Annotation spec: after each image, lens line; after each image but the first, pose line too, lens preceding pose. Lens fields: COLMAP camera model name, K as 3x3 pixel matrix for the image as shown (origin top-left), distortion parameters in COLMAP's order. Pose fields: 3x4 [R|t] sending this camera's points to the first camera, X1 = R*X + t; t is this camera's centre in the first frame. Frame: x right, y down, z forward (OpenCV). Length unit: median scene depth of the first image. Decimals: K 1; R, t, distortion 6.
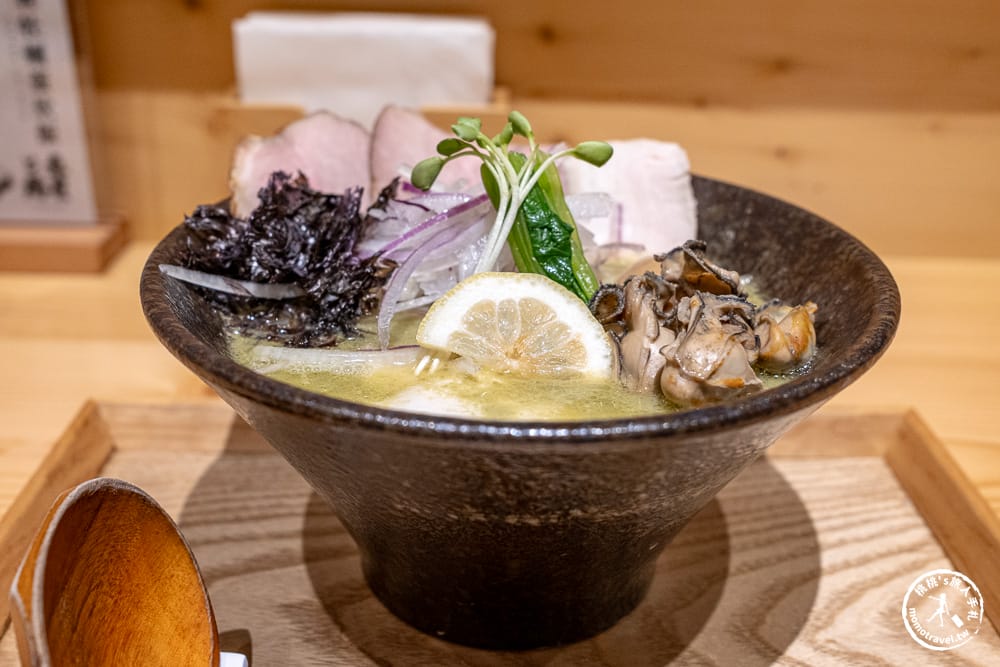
lens RADIAL K [[1100.9, 0, 479.9], [0, 1100.9, 332.7], [0, 0, 1]] dist [-0.049940, 0.129891]
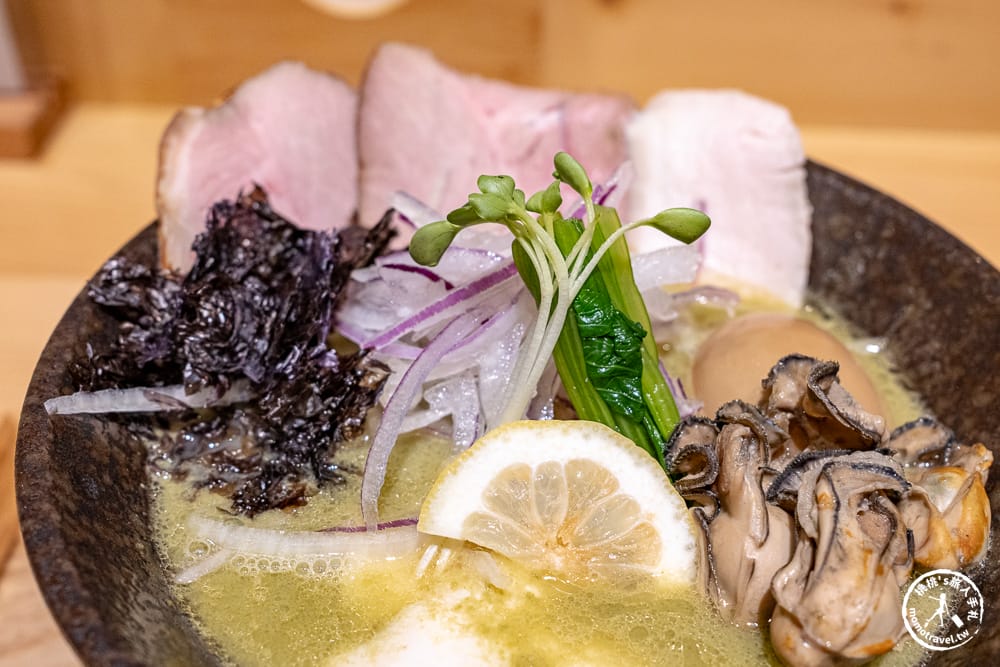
lens RADIAL K [[1159.2, 0, 483.9], [0, 1159.2, 308.0], [0, 0, 1]] dist [-0.076873, 0.223442]
pose [[0.999837, 0.010474, -0.014722, -0.005758], [-0.006650, 0.970960, 0.239151, -0.279121], [0.016800, -0.239014, 0.970871, 0.298008]]
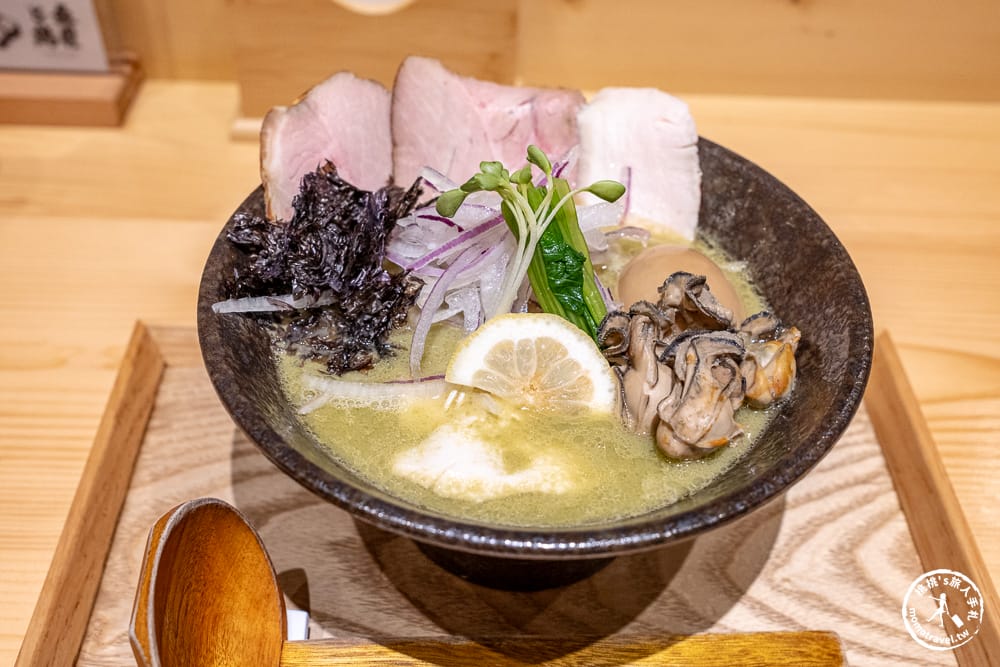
lens RADIAL K [[1100.9, 0, 479.9], [0, 1100.9, 332.7], [0, 0, 1]] dist [-0.049940, 0.129891]
pose [[0.999992, 0.002764, 0.002918, -0.022832], [-0.003564, 0.945388, 0.325927, -0.377562], [-0.001858, -0.325935, 0.945390, -0.056807]]
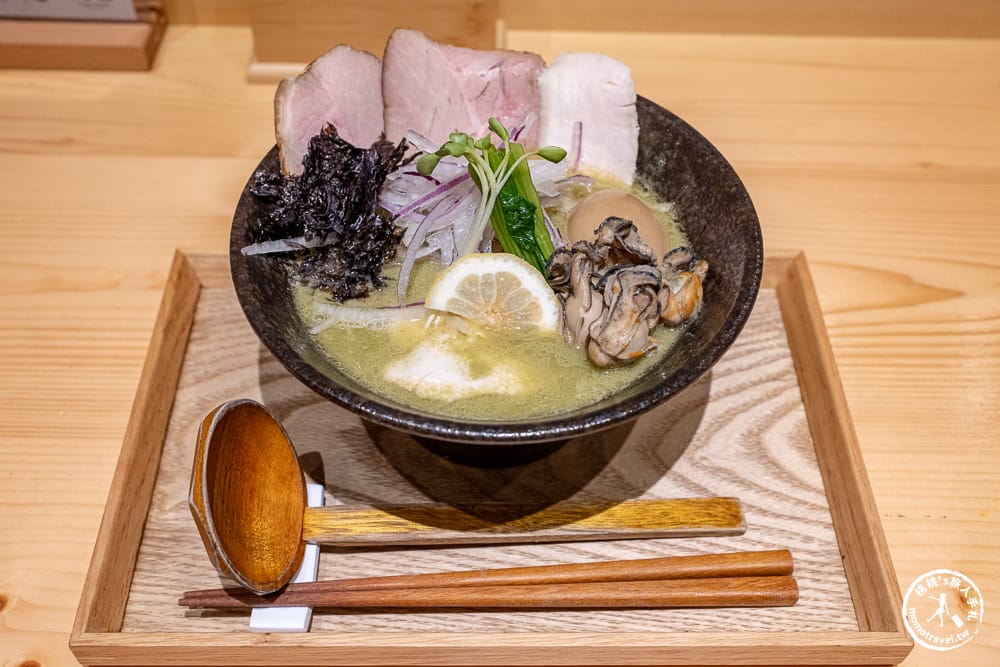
lens RADIAL K [[1088.1, 0, 479.5], [0, 1088.1, 343.6], [0, 0, 1]] dist [-0.063390, 0.200251]
pose [[0.999918, -0.006009, -0.011287, 0.028199], [0.010311, 0.900949, 0.433802, -0.525634], [0.007563, -0.433883, 0.900937, -0.292002]]
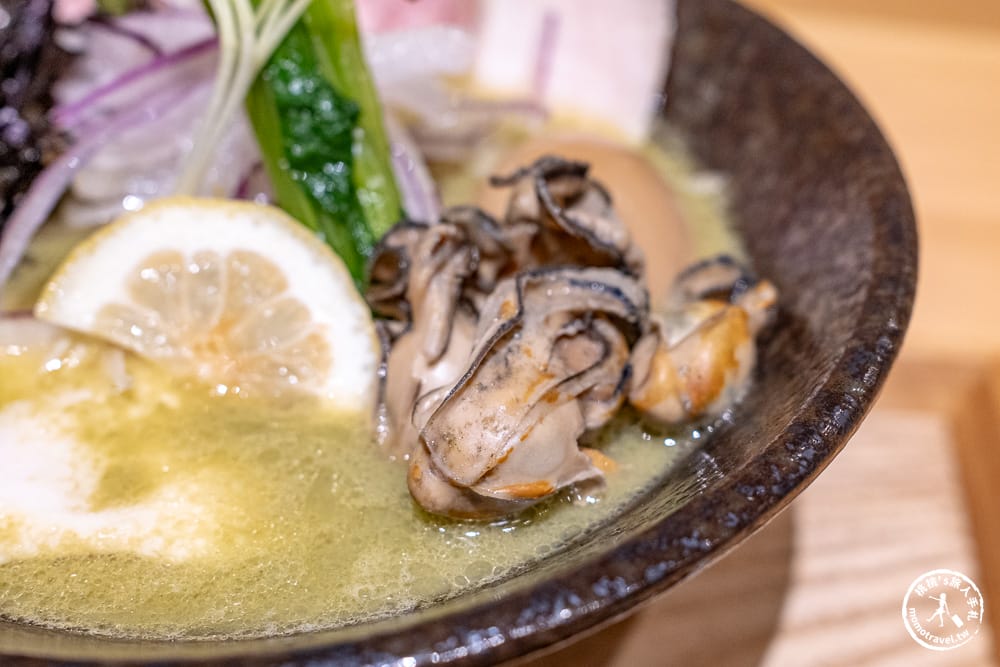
lens RADIAL K [[1149.6, 0, 537.7], [0, 1149.6, 356.2], [0, 0, 1]] dist [-0.008086, 0.011320]
pose [[0.991466, 0.094467, -0.089836, 0.236524], [-0.062943, 0.950370, 0.304687, -0.158594], [0.114161, -0.296432, 0.948206, 0.414764]]
